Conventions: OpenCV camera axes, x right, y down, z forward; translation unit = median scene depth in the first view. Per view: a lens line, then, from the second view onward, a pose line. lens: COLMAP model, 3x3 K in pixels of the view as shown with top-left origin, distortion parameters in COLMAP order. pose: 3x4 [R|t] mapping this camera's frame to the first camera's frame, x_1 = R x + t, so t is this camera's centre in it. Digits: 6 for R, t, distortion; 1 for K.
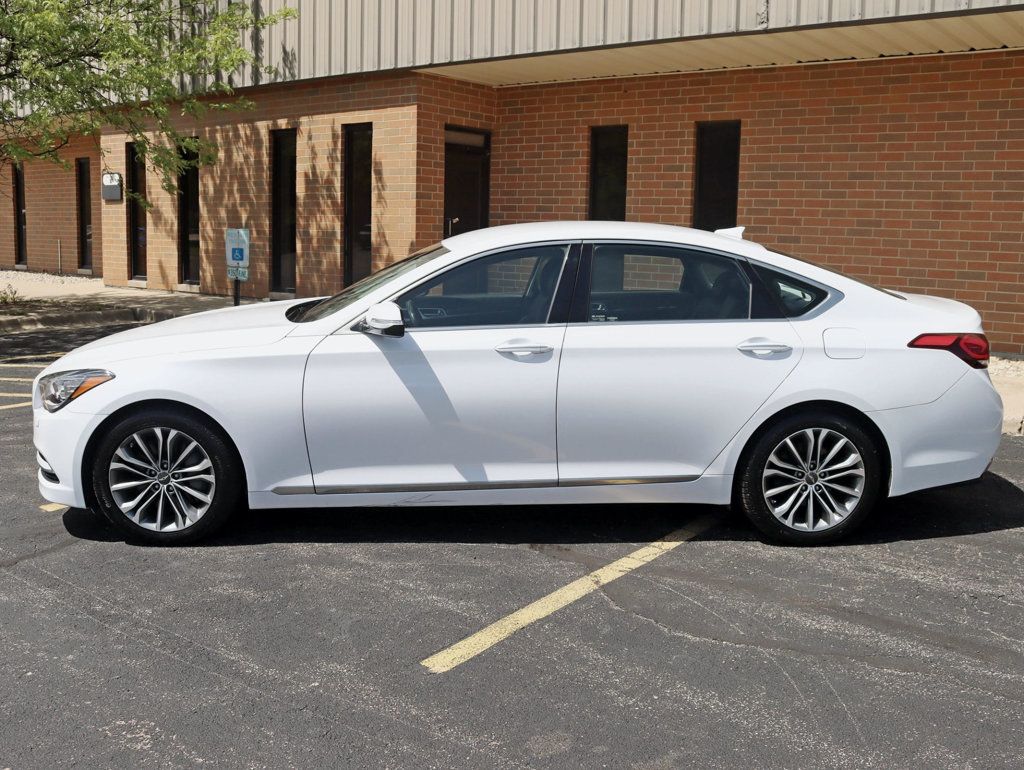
lens RADIAL K [[946.5, 0, 511.6], [0, 946.5, 405.2], [0, 0, 1]] dist [-0.092619, -0.003283]
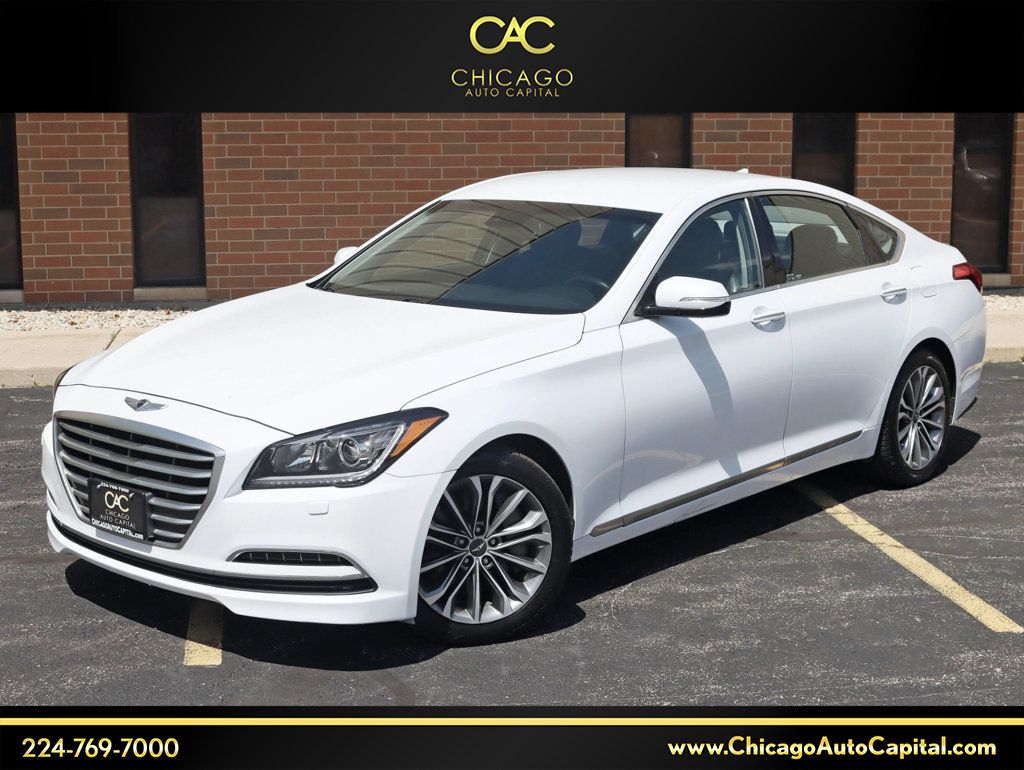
lens RADIAL K [[1402.3, 0, 512.0], [0, 1402.3, 385.0], [0, 0, 1]] dist [-0.029494, -0.014421]
pose [[0.710664, -0.132030, 0.691032, -1.089801], [0.143374, 0.988799, 0.041475, -0.085824], [-0.688768, 0.069601, 0.721634, 0.213786]]
